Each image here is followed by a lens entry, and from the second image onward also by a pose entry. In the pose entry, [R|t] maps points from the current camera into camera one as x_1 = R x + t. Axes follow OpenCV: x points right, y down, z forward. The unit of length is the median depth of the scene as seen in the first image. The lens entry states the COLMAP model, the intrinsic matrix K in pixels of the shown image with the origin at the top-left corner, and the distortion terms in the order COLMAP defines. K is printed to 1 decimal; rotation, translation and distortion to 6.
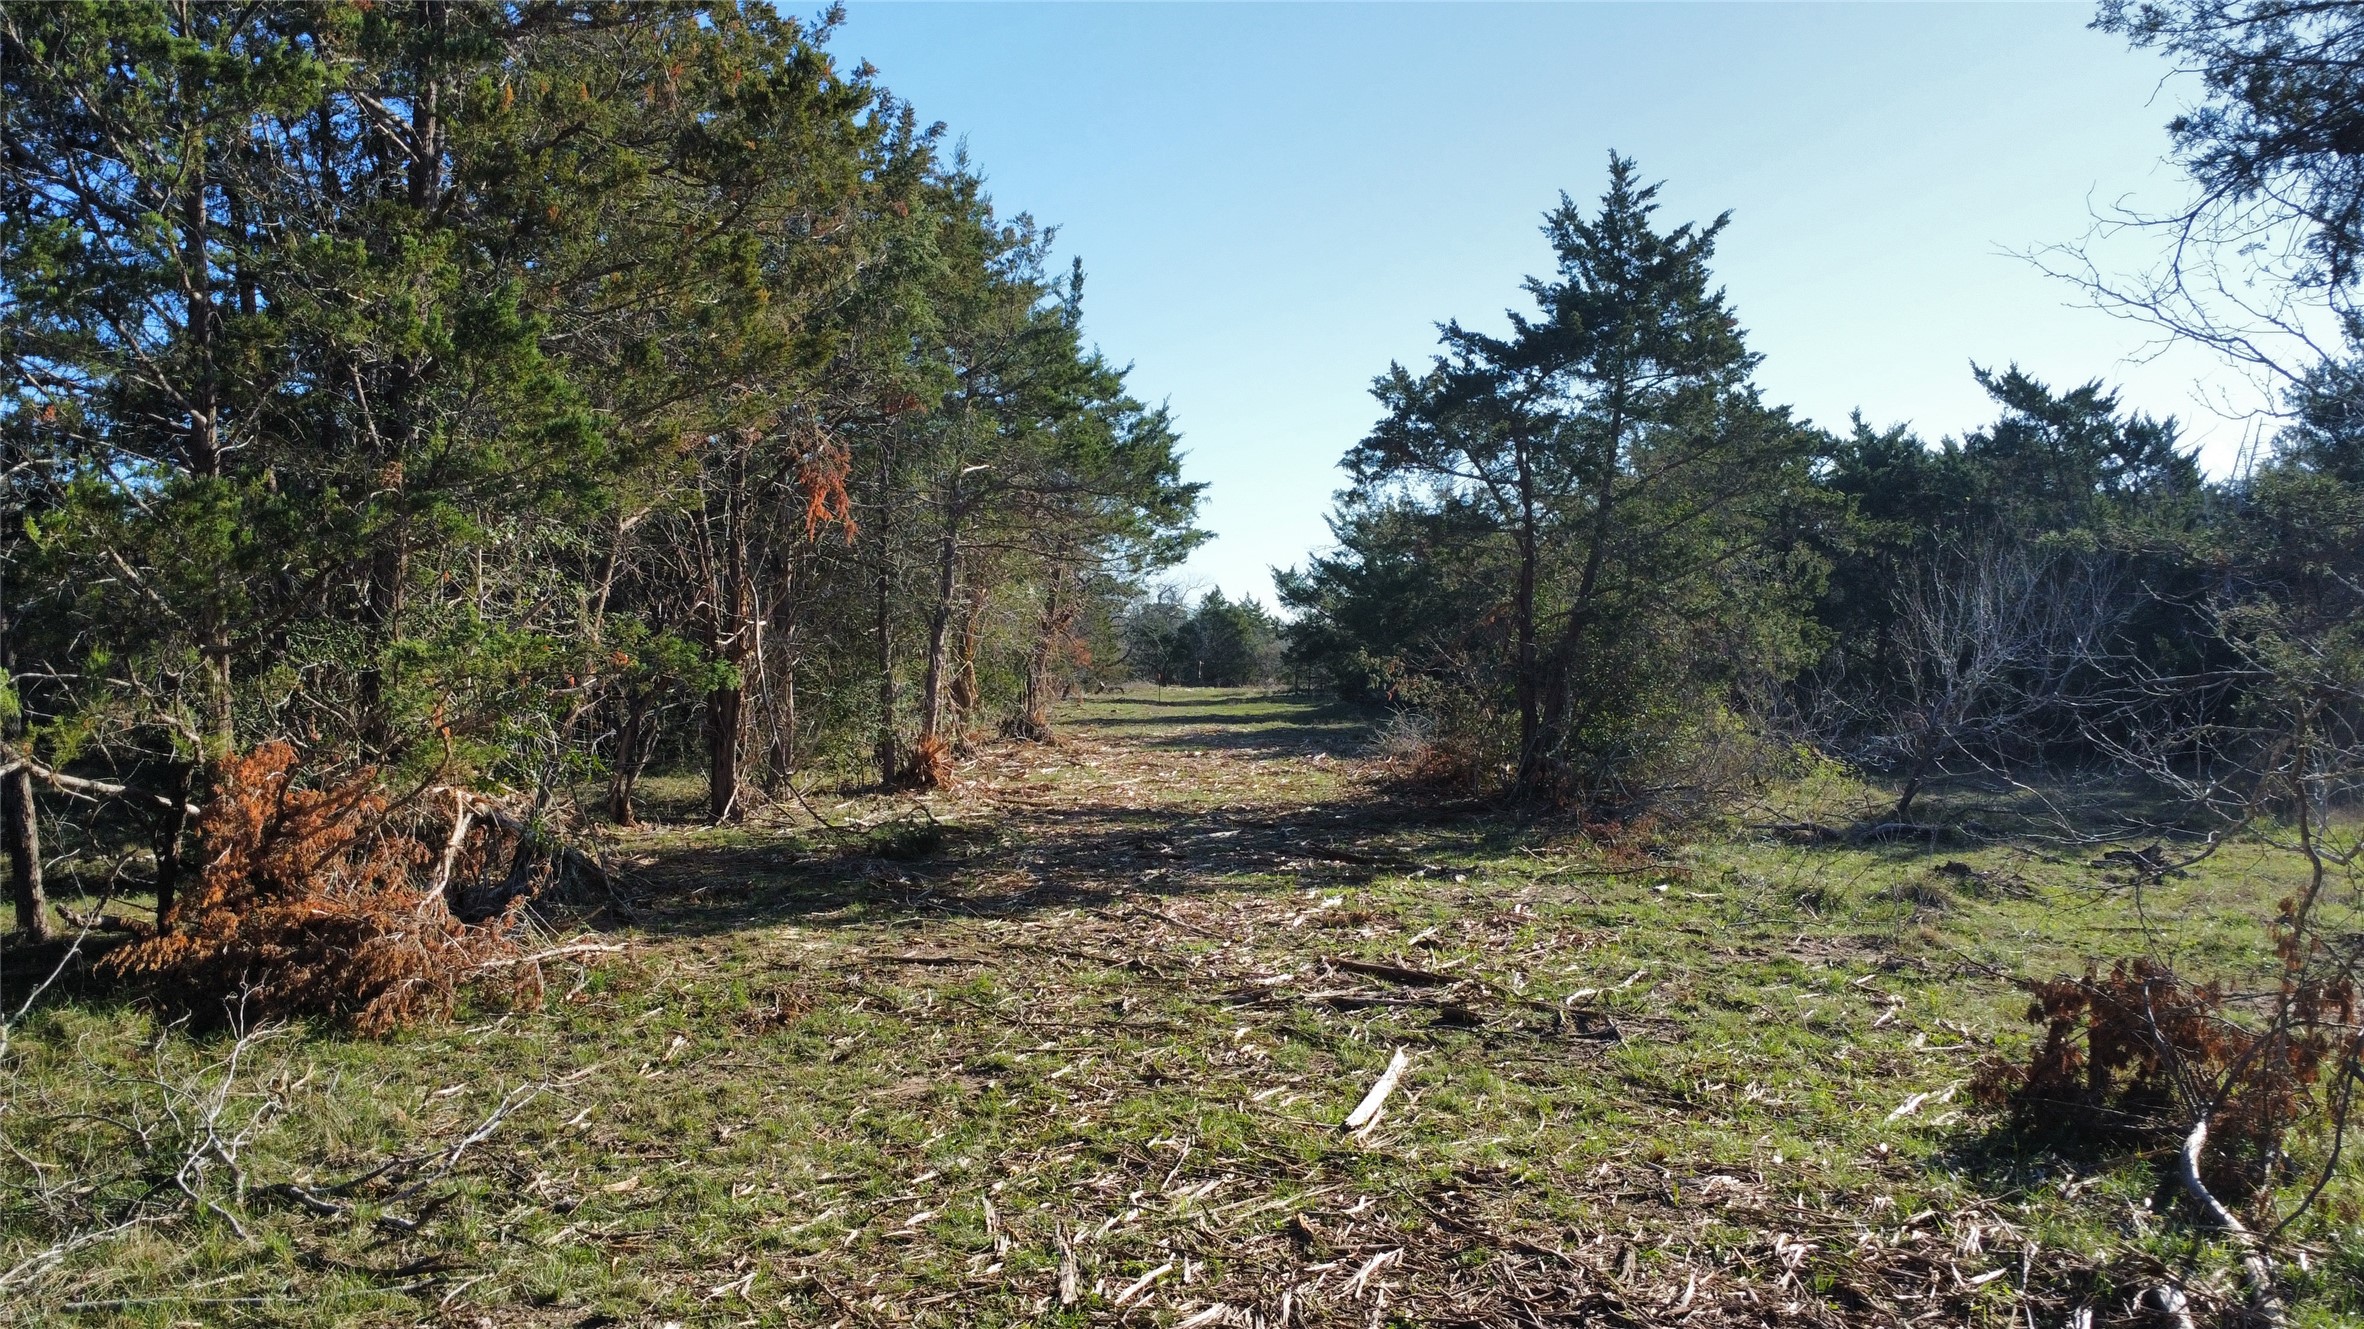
lens RADIAL K [[1750.9, 0, 1171.1], [0, 1750.9, 660.4], [0, 0, 1]] dist [0.012731, -0.000825]
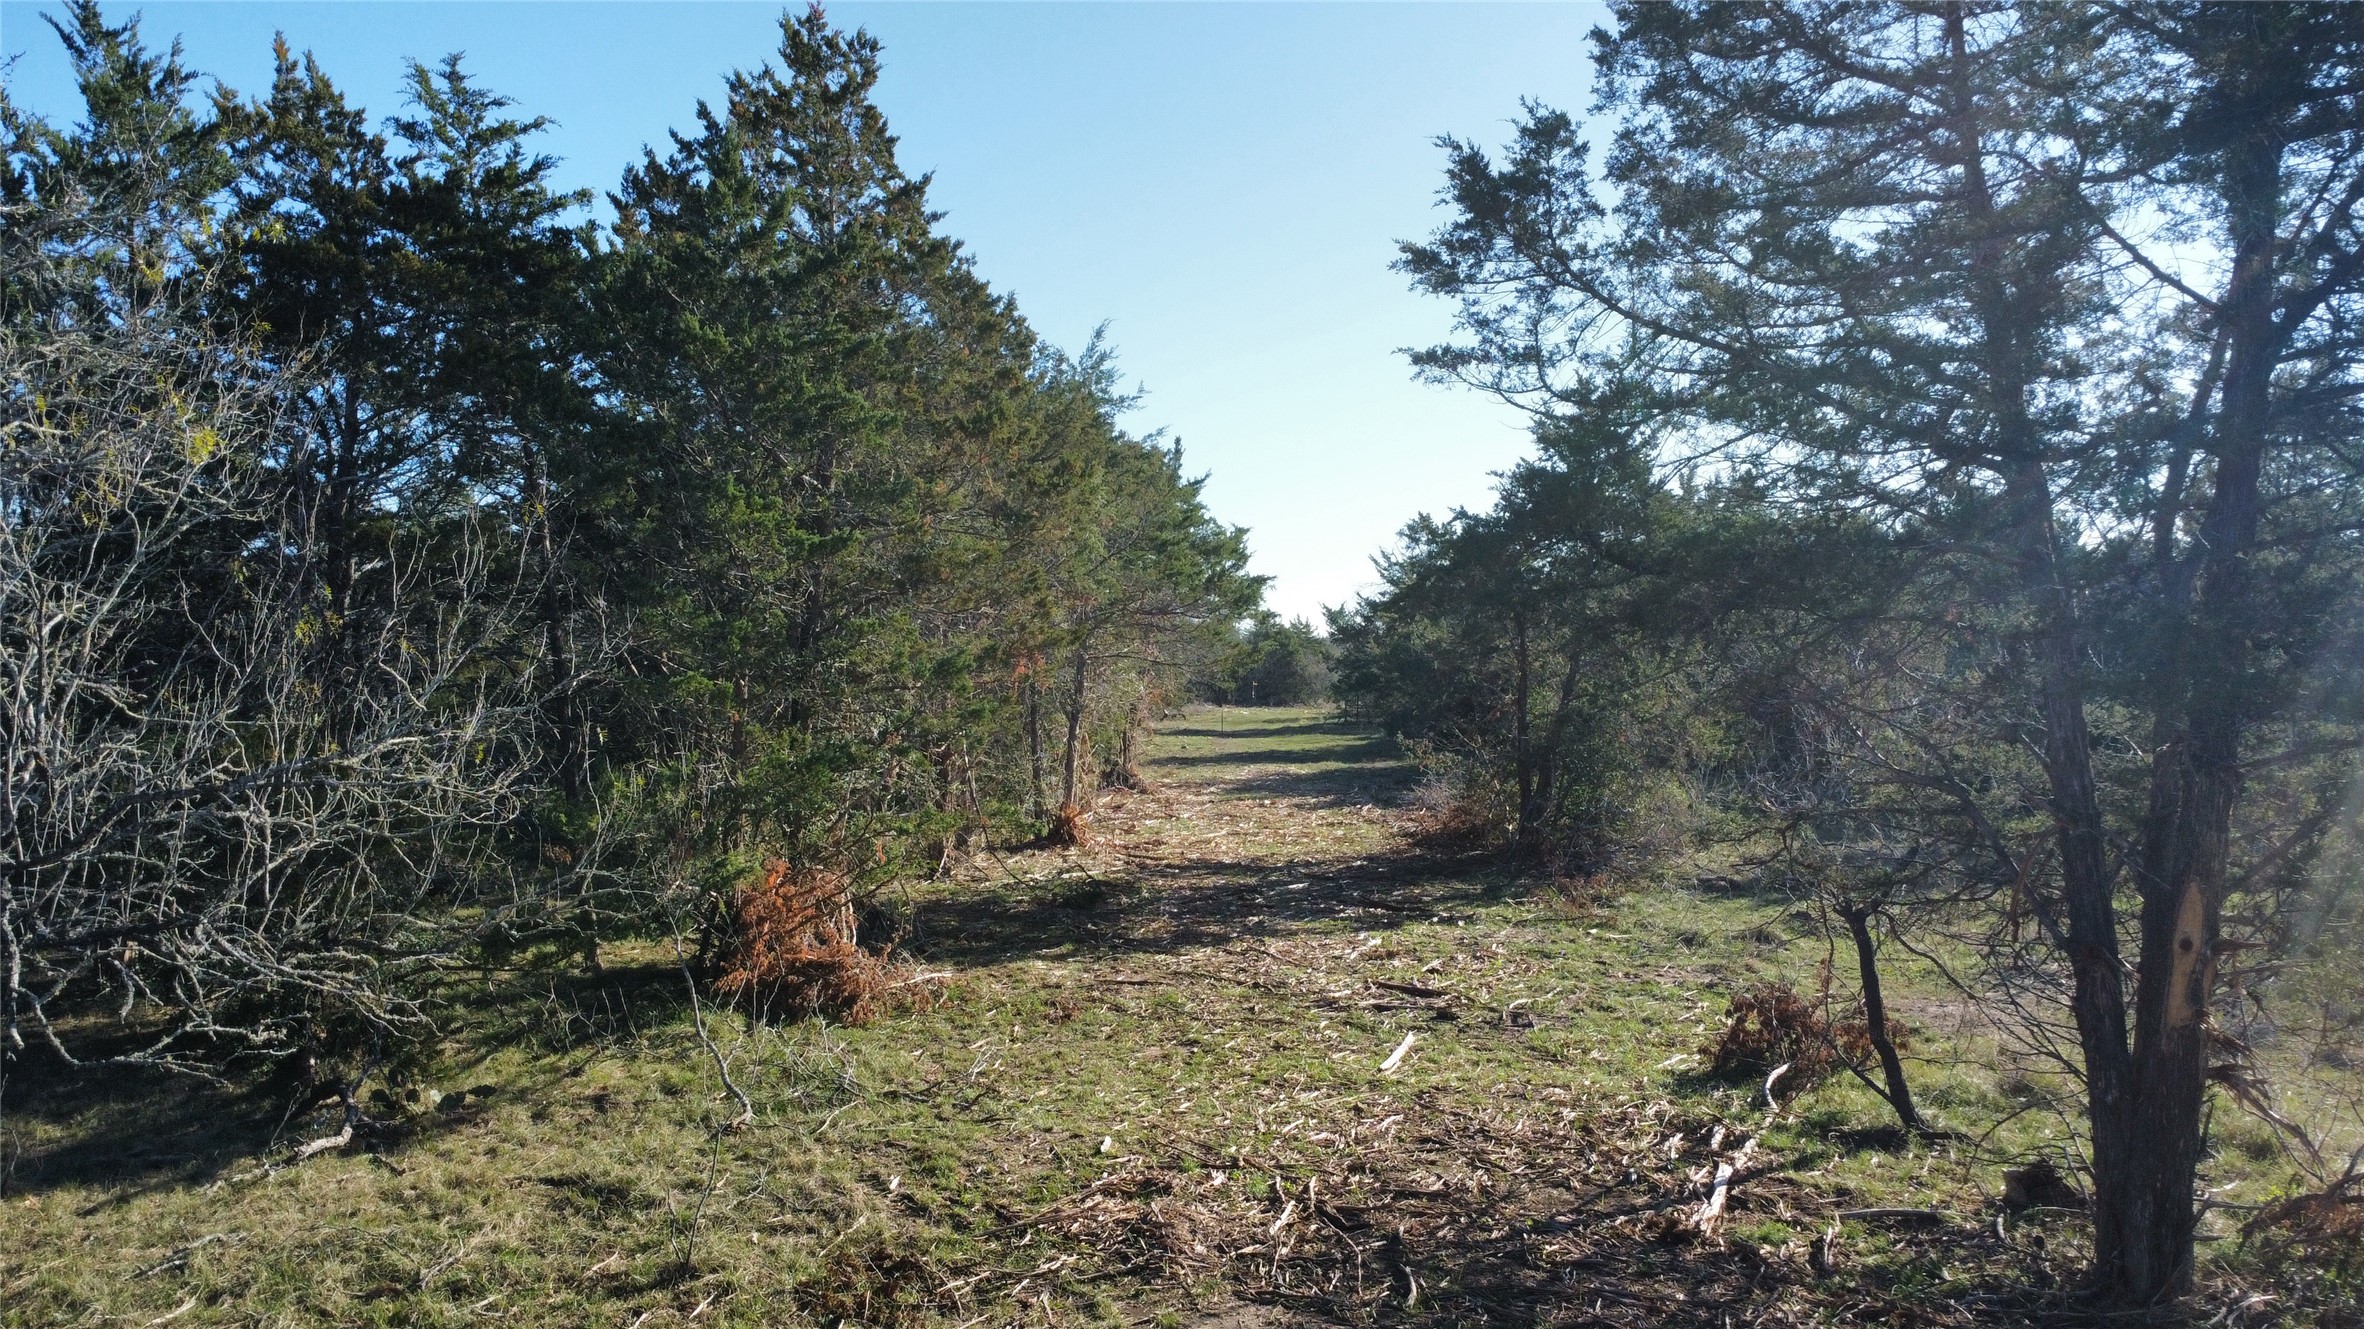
lens RADIAL K [[1750.9, 0, 1176.6], [0, 1750.9, 654.6], [0, 0, 1]] dist [0.012731, -0.000825]
pose [[0.999699, -0.005908, -0.023812, -0.042946], [0.005793, 0.999971, -0.004919, -0.104257], [0.023840, 0.004780, 0.999704, -0.527780]]
